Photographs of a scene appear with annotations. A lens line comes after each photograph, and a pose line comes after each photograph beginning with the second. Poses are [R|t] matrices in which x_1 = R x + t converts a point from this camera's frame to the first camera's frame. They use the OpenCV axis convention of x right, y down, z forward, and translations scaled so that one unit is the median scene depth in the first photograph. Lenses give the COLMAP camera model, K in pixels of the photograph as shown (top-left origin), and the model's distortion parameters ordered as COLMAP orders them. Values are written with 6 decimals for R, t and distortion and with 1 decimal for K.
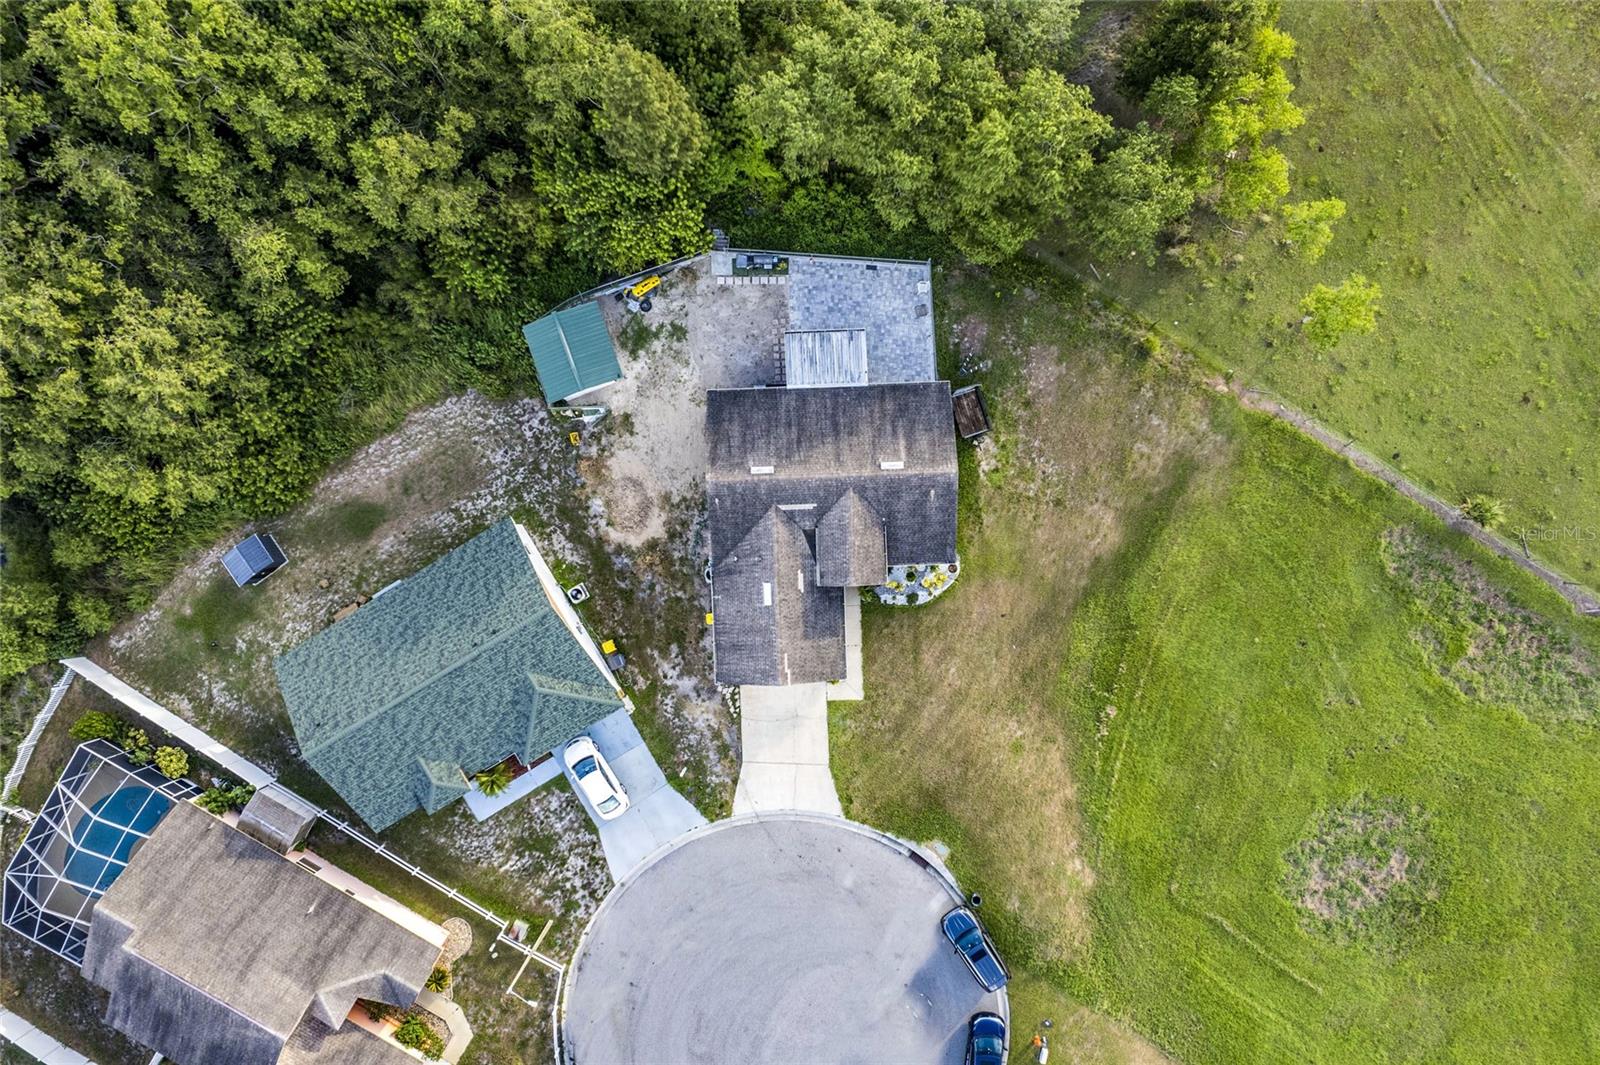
lens RADIAL K [[1019.5, 0, 803.8], [0, 1019.5, 532.9], [0, 0, 1]] dist [-0.068307, 0.059389]
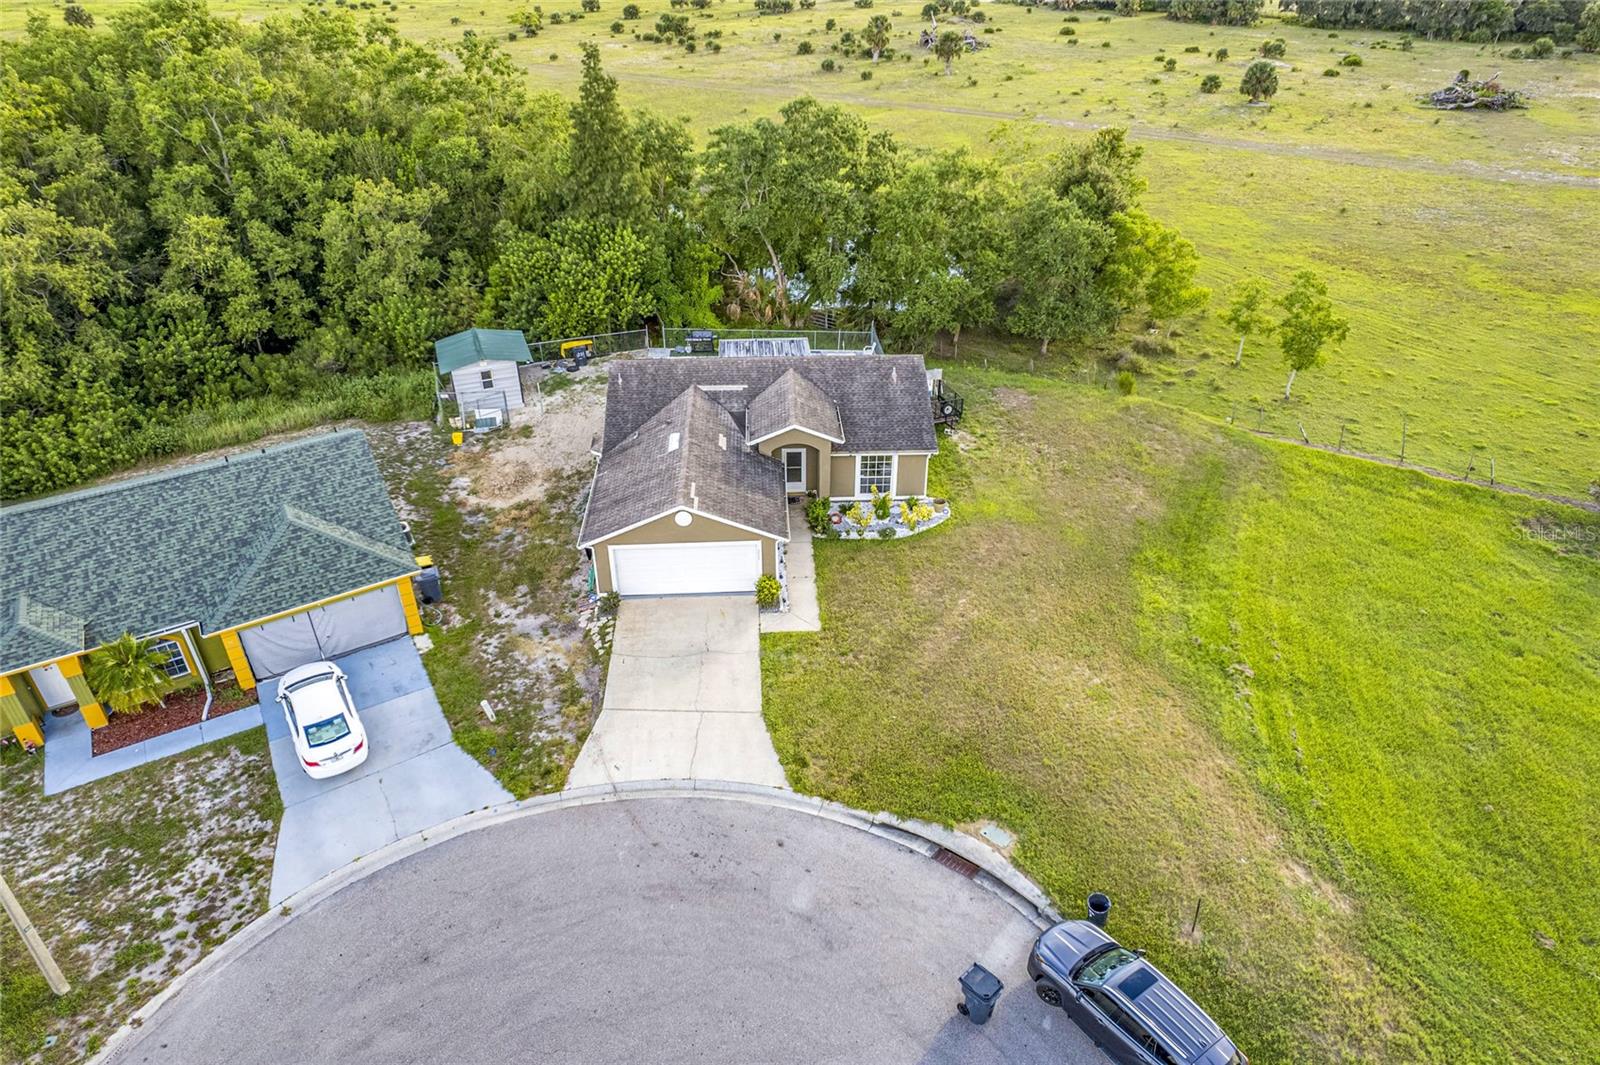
lens RADIAL K [[1019.5, 0, 803.8], [0, 1019.5, 532.9], [0, 0, 1]] dist [-0.068307, 0.059389]
pose [[0.999842, -0.004288, 0.017260, 0.038527], [0.016991, 0.517079, -0.855769, 0.646015], [-0.005255, 0.855927, 0.517070, 0.643047]]
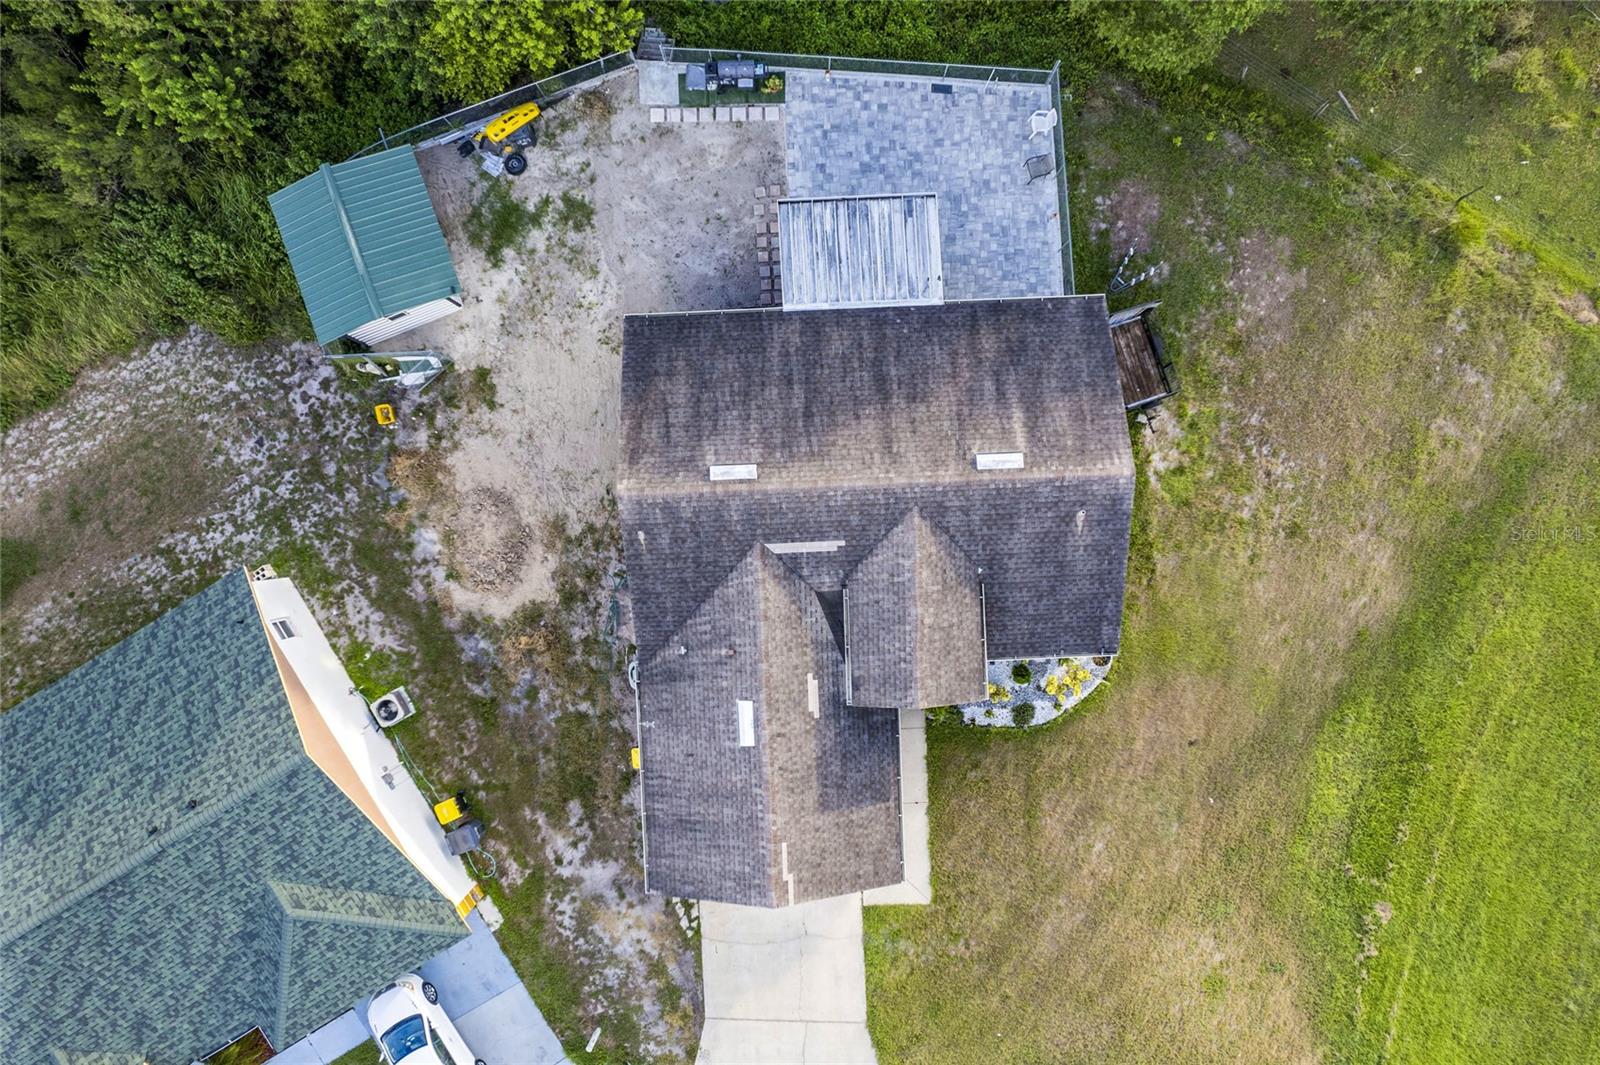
lens RADIAL K [[1019.5, 0, 803.8], [0, 1019.5, 532.9], [0, 0, 1]] dist [-0.068307, 0.059389]
pose [[0.999980, -0.006387, 0.000277, -0.006782], [0.006387, 0.999974, -0.003449, -0.028423], [-0.000255, 0.003451, 0.999994, 0.471685]]
